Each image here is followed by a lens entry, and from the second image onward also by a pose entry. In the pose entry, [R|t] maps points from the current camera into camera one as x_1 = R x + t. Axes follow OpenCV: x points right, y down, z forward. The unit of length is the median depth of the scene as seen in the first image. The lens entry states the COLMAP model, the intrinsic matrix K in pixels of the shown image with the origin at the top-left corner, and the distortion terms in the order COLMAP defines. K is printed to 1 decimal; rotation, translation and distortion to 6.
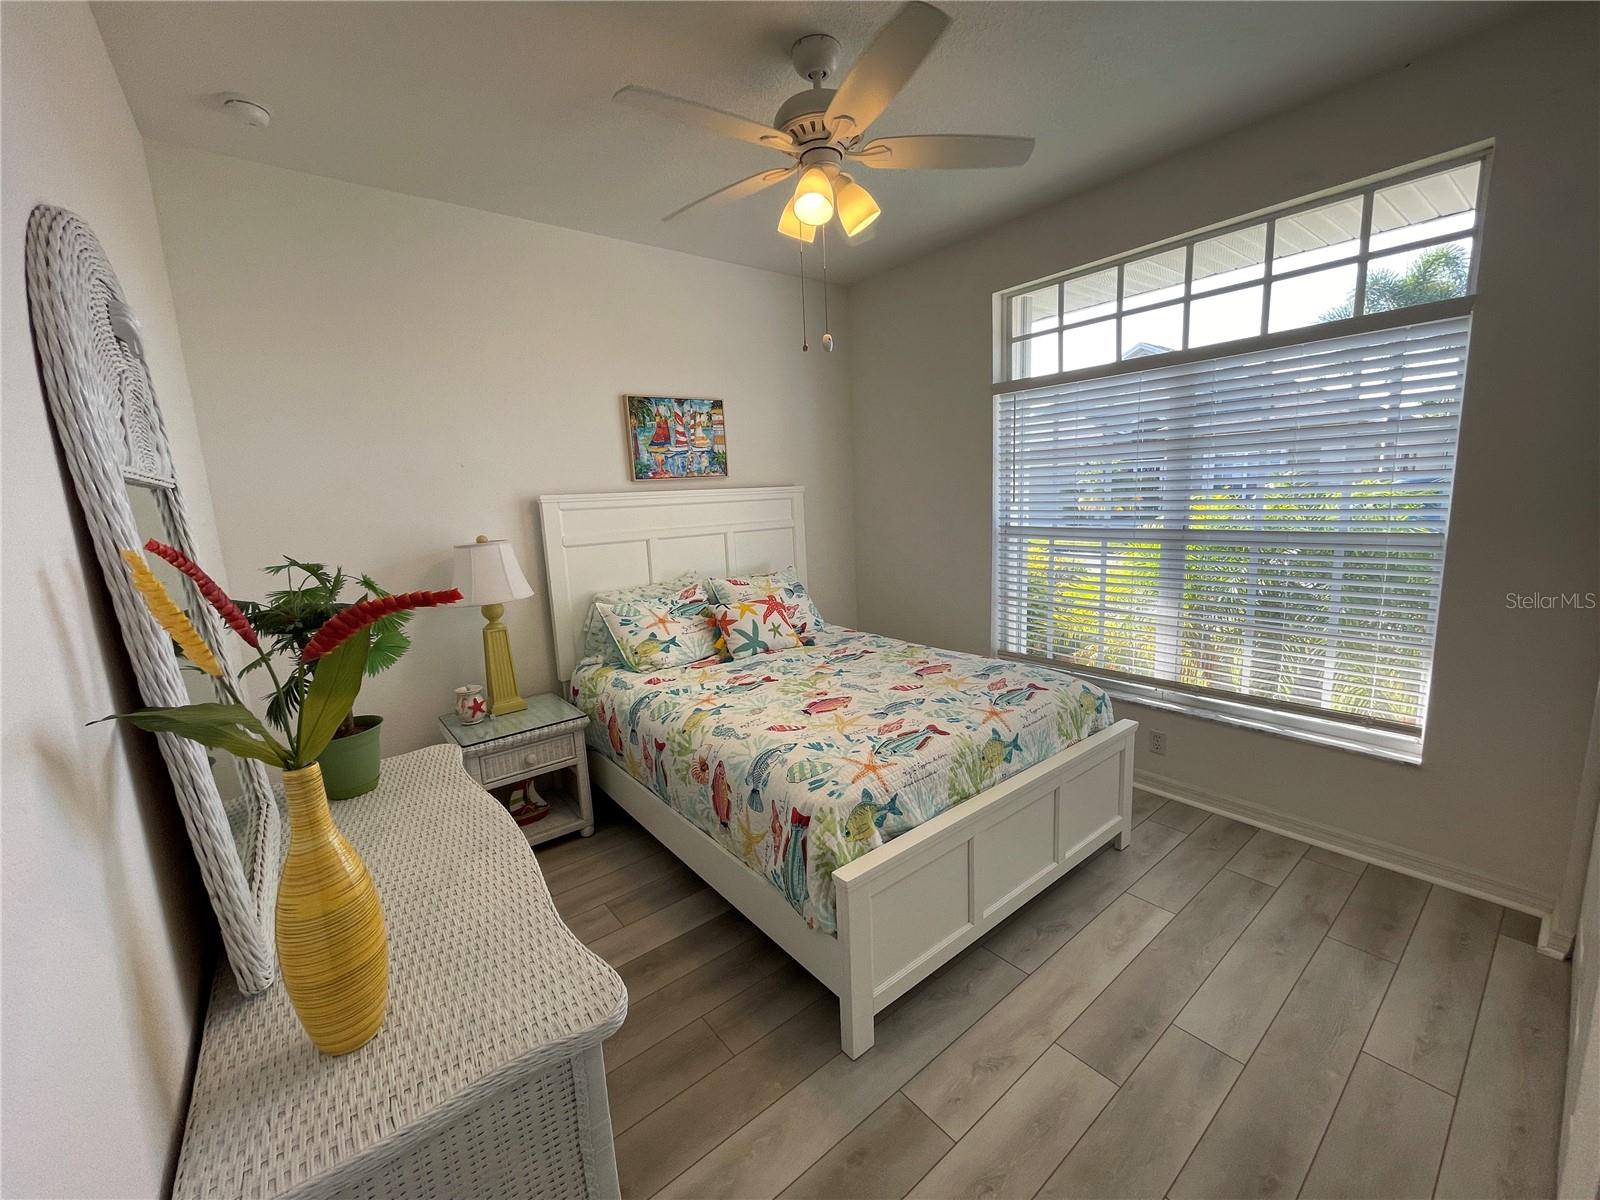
lens RADIAL K [[644.9, 0, 799.2], [0, 644.9, 597.3], [0, 0, 1]] dist [-0.006168, 0.000279]
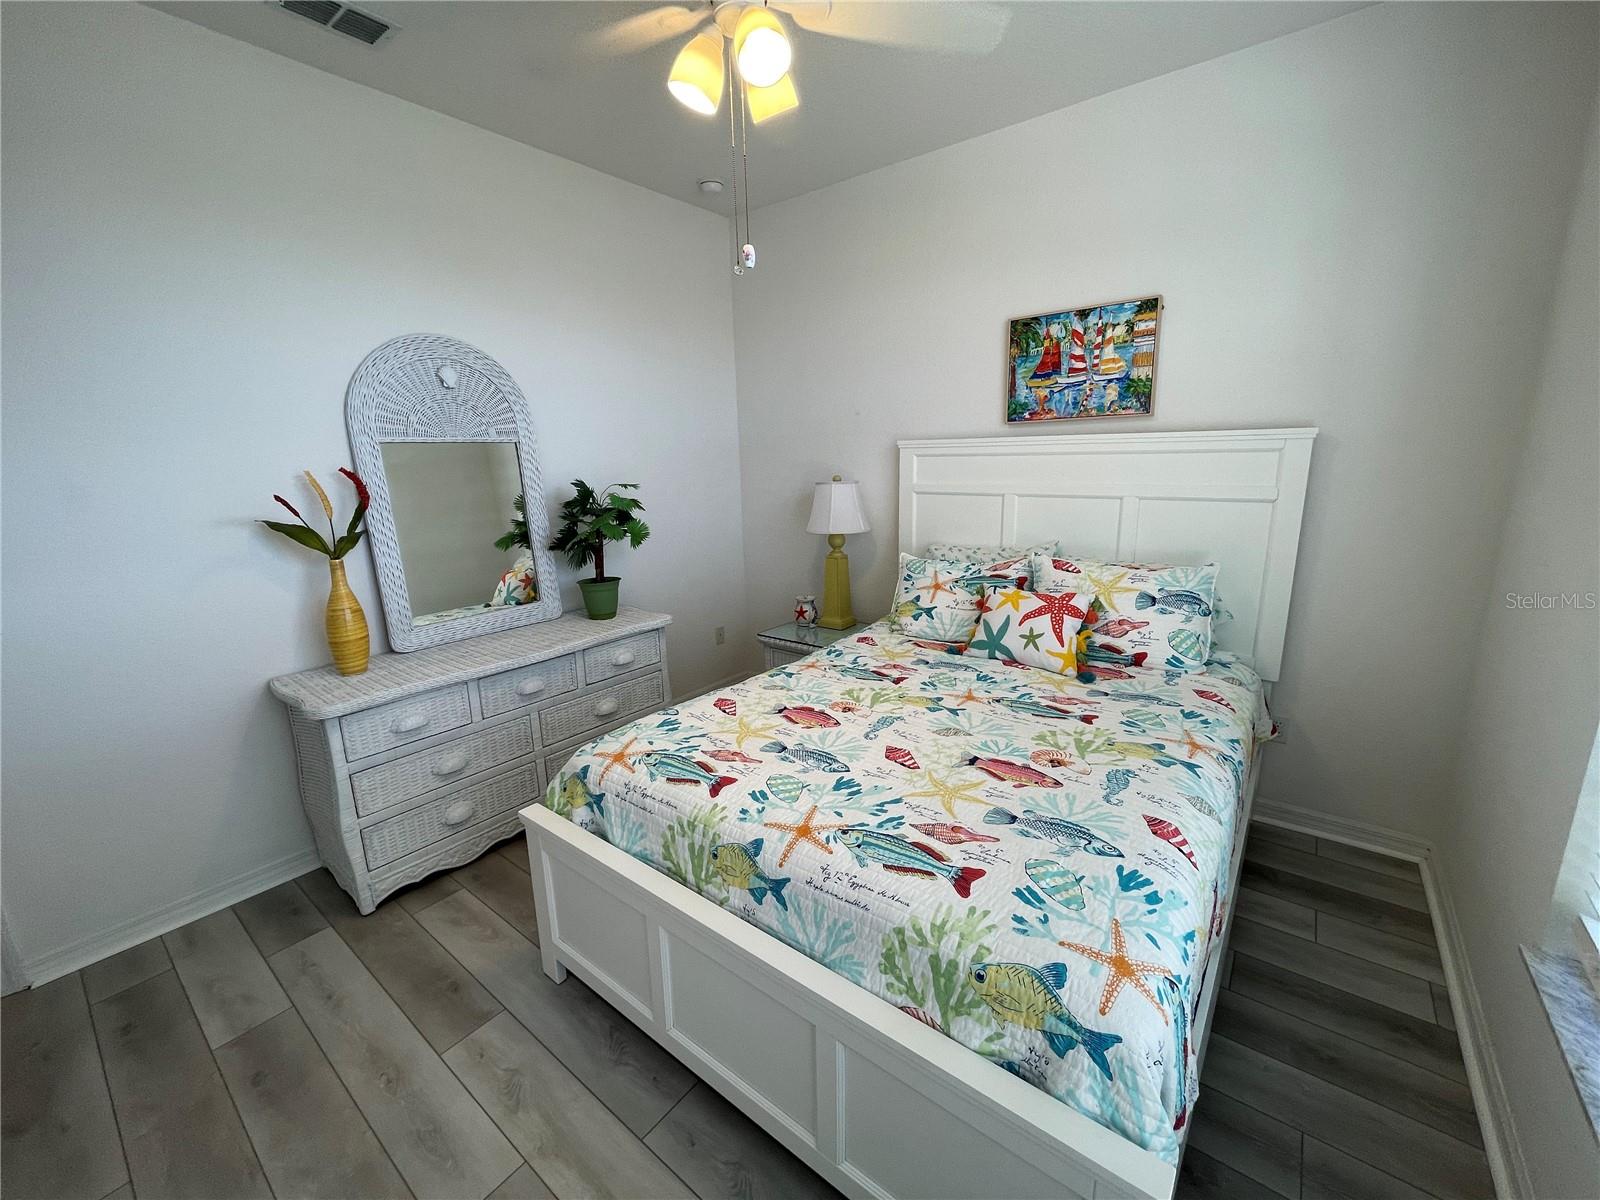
lens RADIAL K [[644.9, 0, 799.2], [0, 644.9, 597.3], [0, 0, 1]] dist [-0.006168, 0.000279]
pose [[0.232589, 0.250622, -0.939729, 0.565758], [-0.145761, 0.964298, 0.221097, -0.114533], [0.961590, 0.085551, 0.260816, 0.569208]]
